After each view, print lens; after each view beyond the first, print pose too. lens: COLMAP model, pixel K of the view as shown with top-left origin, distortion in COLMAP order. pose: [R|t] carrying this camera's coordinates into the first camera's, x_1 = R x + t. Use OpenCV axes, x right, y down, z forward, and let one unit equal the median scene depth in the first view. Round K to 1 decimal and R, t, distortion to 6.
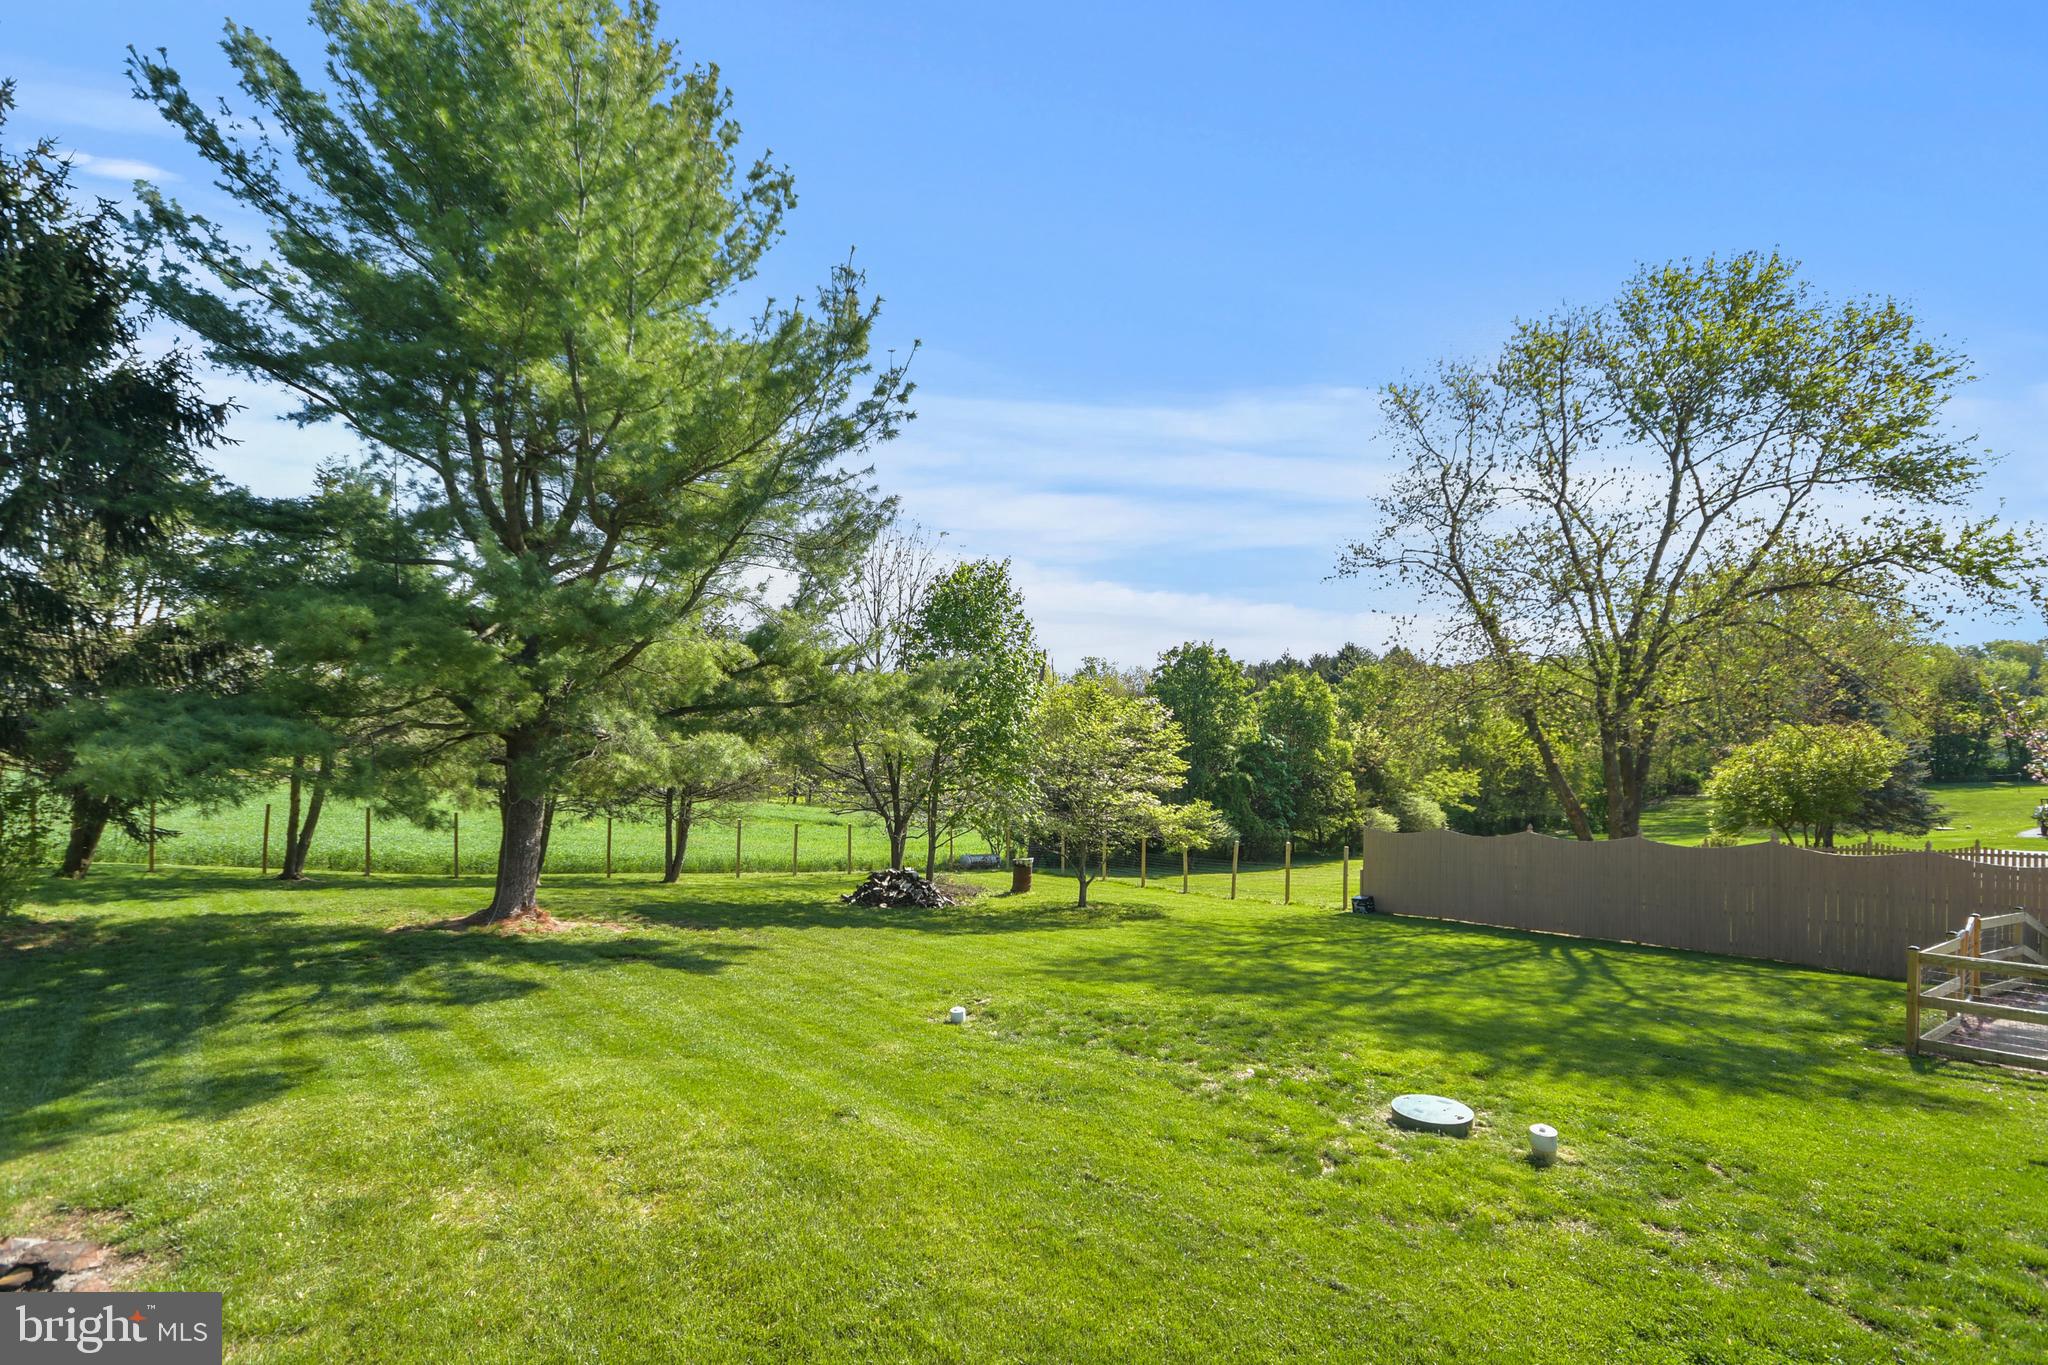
lens RADIAL K [[958.6, 0, 1019.7], [0, 958.6, 686.9], [0, 0, 1]] dist [-0.001094, -0.002309]
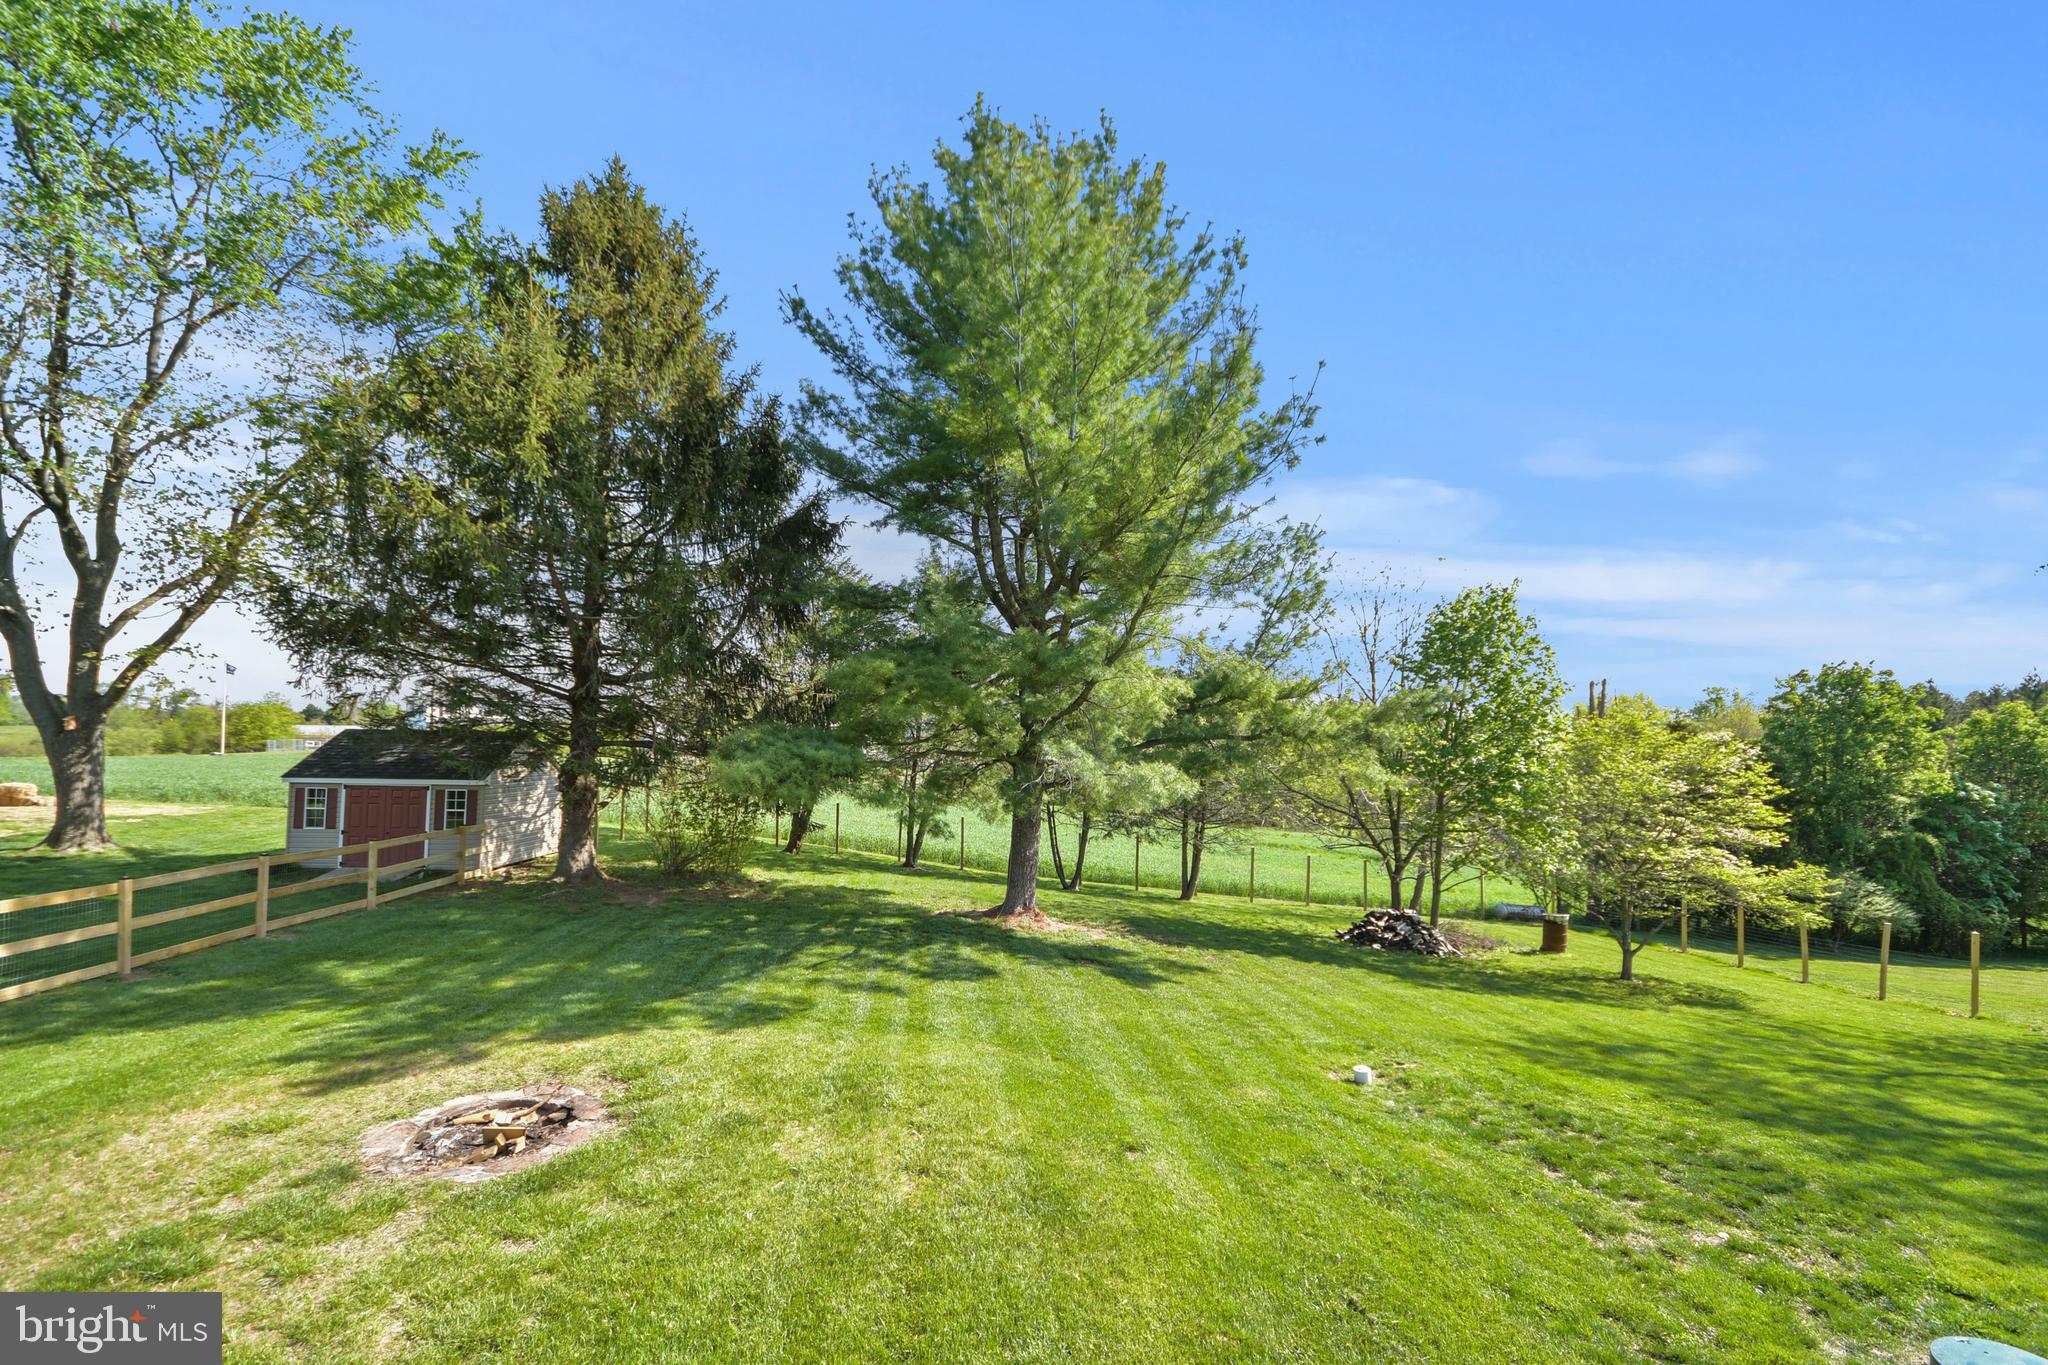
lens RADIAL K [[885.9, 0, 1019.6], [0, 885.9, 691.8], [0, 0, 1]] dist [-0.006146, -0.001337]
pose [[0.825894, -0.025814, -0.563234, 0.086429], [0.004872, 0.999241, -0.038653, 0.004158], [0.563805, 0.029179, 0.825393, 0.061310]]
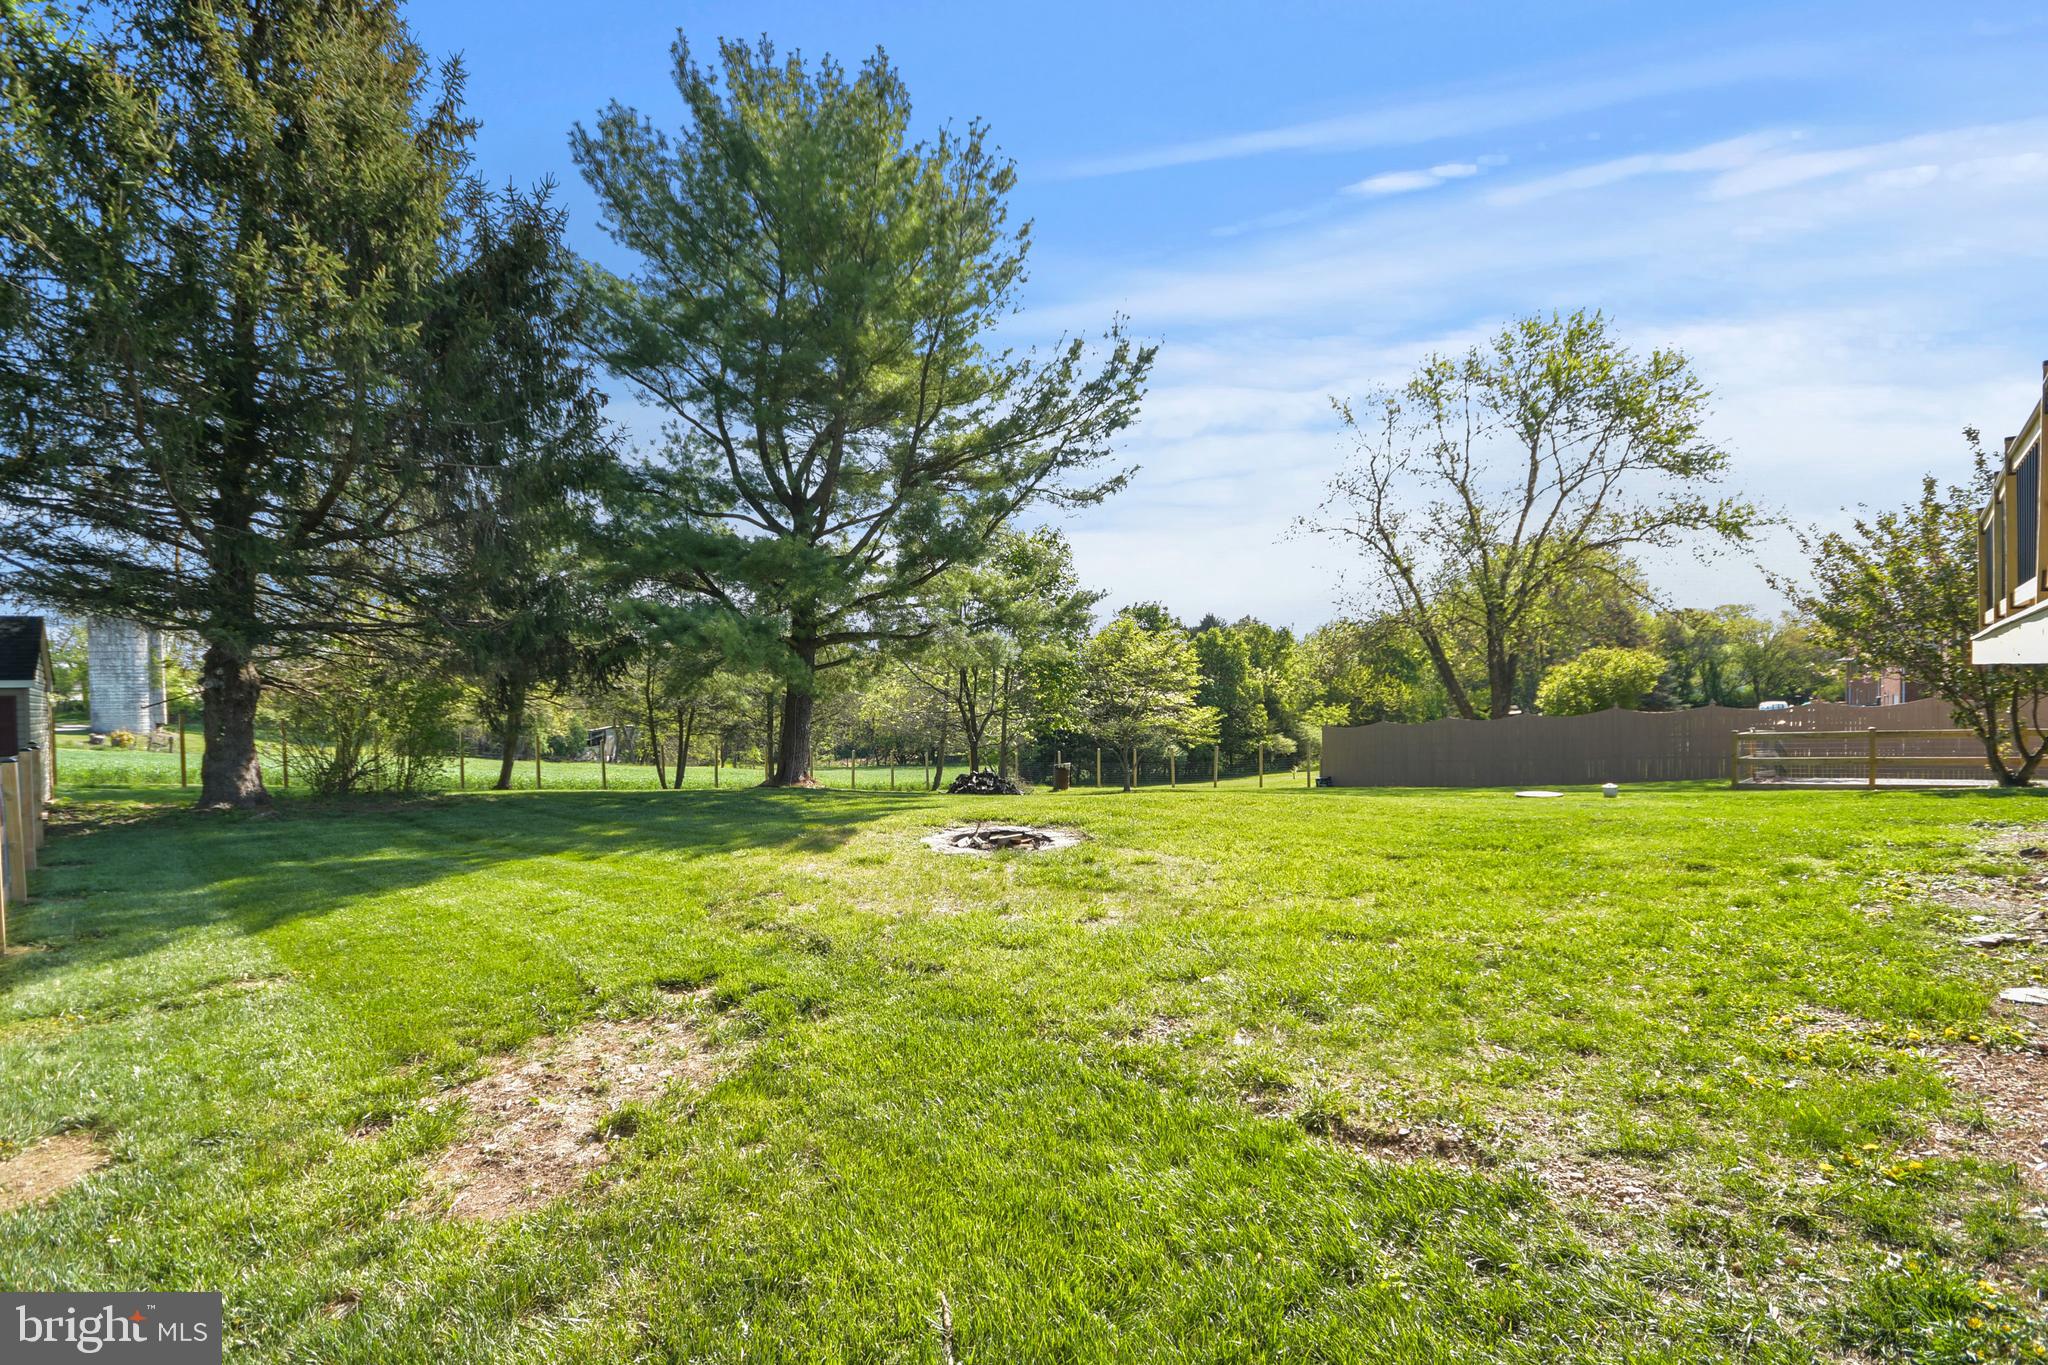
lens RADIAL K [[885.9, 0, 1023.4], [0, 885.9, 683.8], [0, 0, 1]] dist [-0.006146, -0.001337]
pose [[0.987571, -0.027476, 0.154752, -0.328318], [0.024310, 0.999455, 0.022315, 0.067509], [-0.155281, -0.018276, 0.987701, -0.210692]]
